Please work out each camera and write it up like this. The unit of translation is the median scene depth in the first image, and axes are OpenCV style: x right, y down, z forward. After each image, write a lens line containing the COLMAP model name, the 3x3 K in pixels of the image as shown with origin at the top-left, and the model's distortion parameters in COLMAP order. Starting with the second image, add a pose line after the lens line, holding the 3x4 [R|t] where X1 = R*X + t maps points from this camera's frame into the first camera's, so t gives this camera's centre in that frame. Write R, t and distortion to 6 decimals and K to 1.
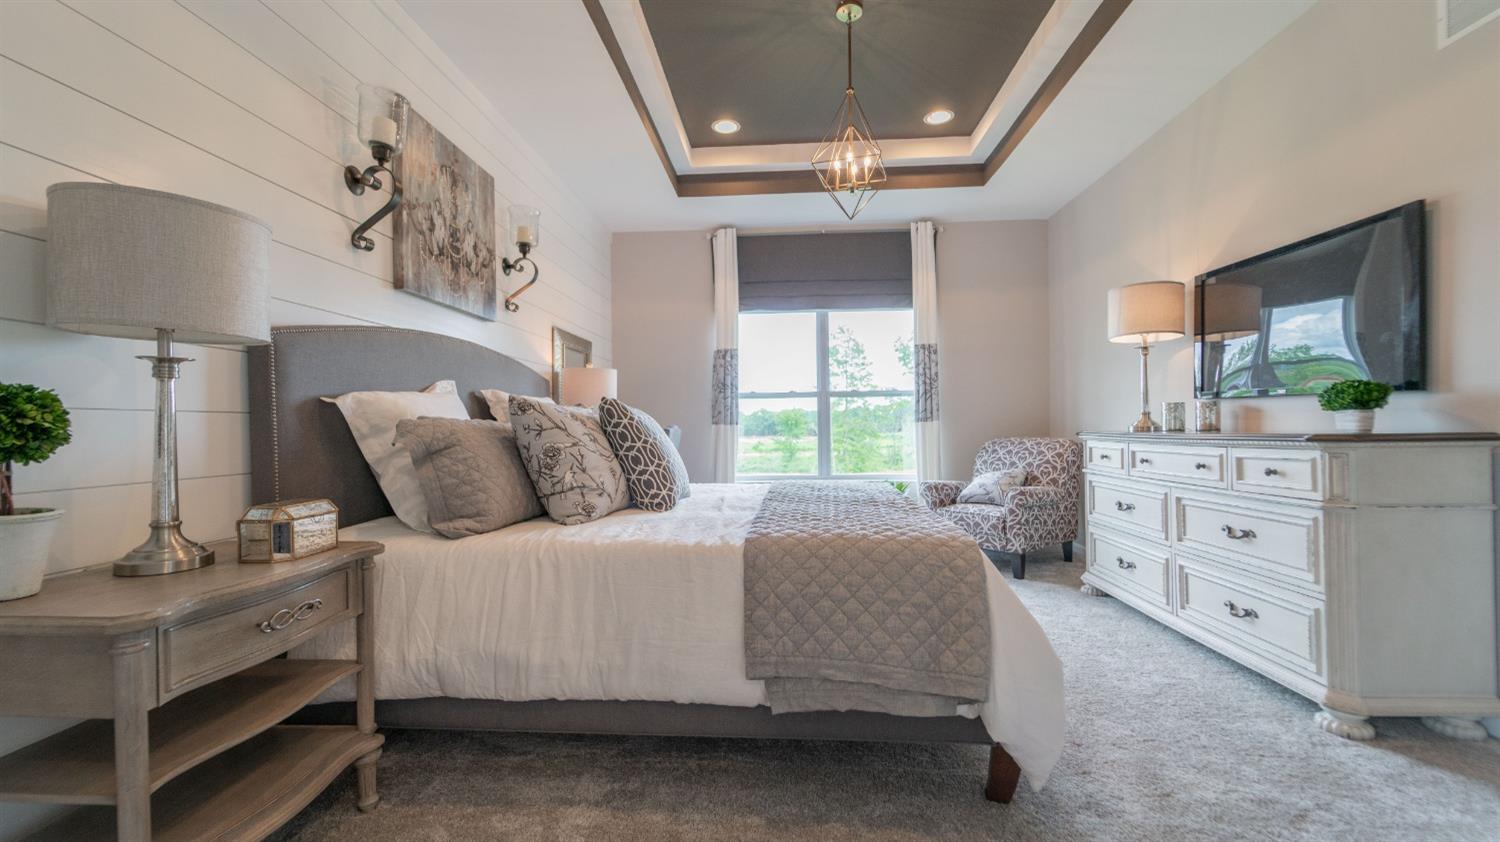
lens RADIAL K [[603.1, 0, 754.8], [0, 603.1, 423.9], [0, 0, 1]] dist [0.000689, -0.000572]
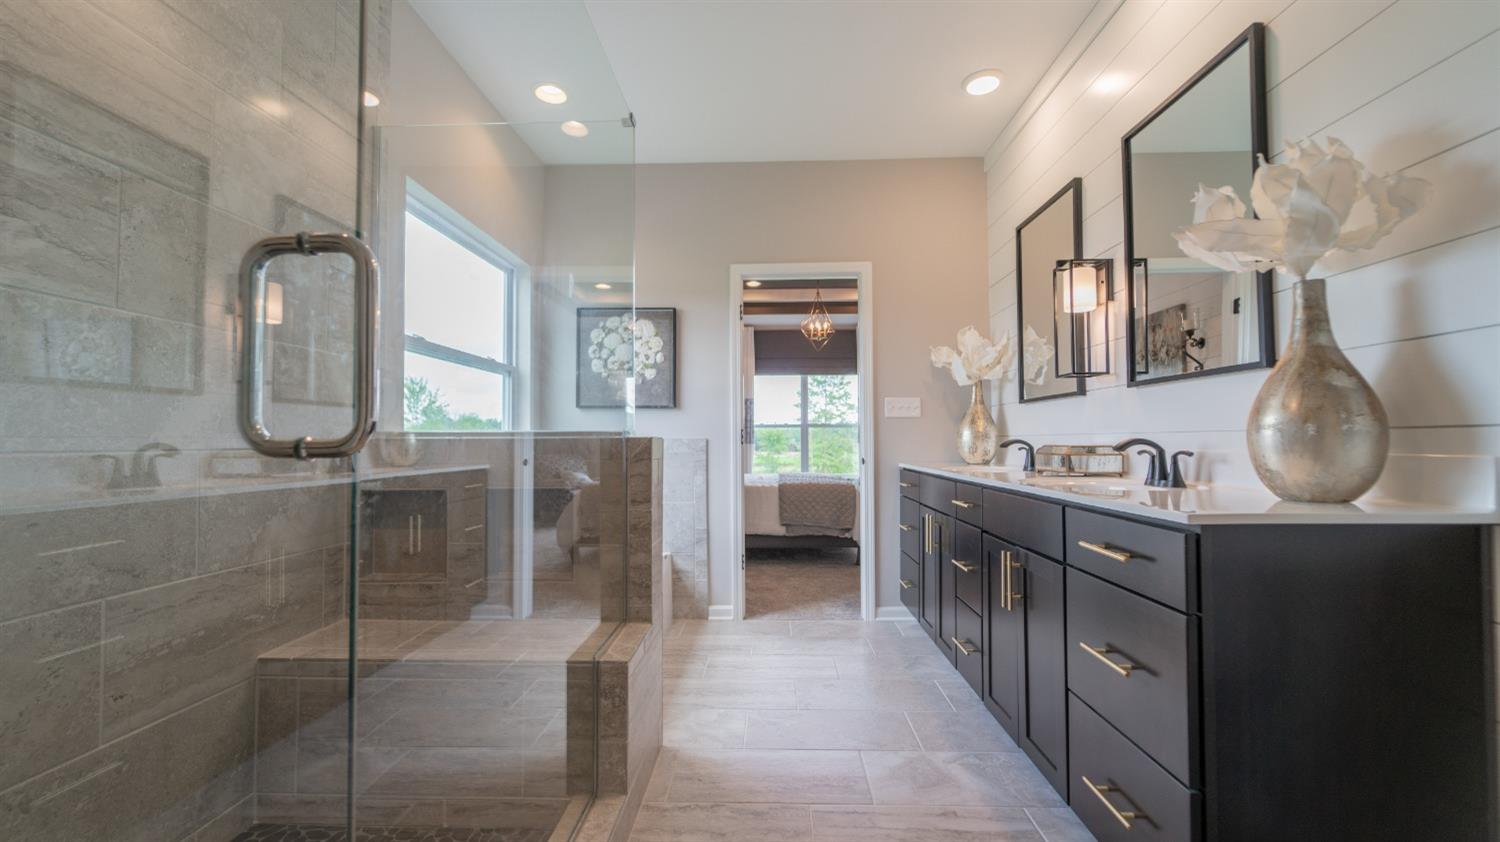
lens RADIAL K [[603.1, 0, 748.2], [0, 603.1, 426.7], [0, 0, 1]] dist [0.000689, -0.000572]
pose [[0.999728, 0.009446, 0.021329, -0.127469], [-0.009014, 0.999754, -0.020289, -0.017964], [-0.021516, 0.020092, 0.999567, -1.092323]]
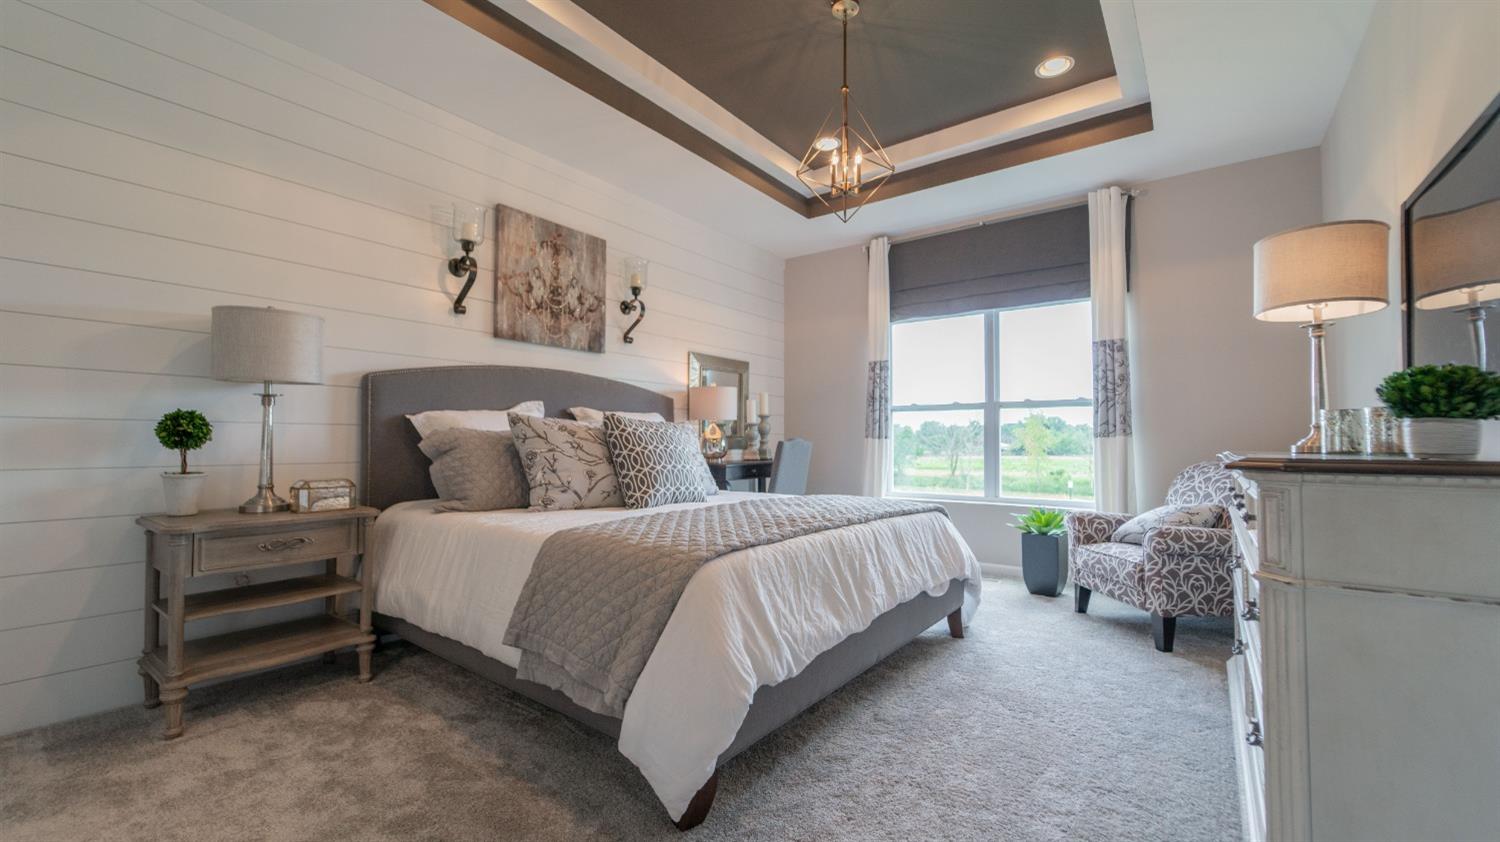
lens RADIAL K [[603.1, 0, 753.9], [0, 603.1, 424.0], [0, 0, 1]] dist [0.000689, -0.000572]
pose [[0.834968, -0.001702, -0.550297, 0.512780], [-0.011204, 0.999735, -0.020092, -0.000103], [0.550185, 0.022942, 0.834727, 0.121117]]
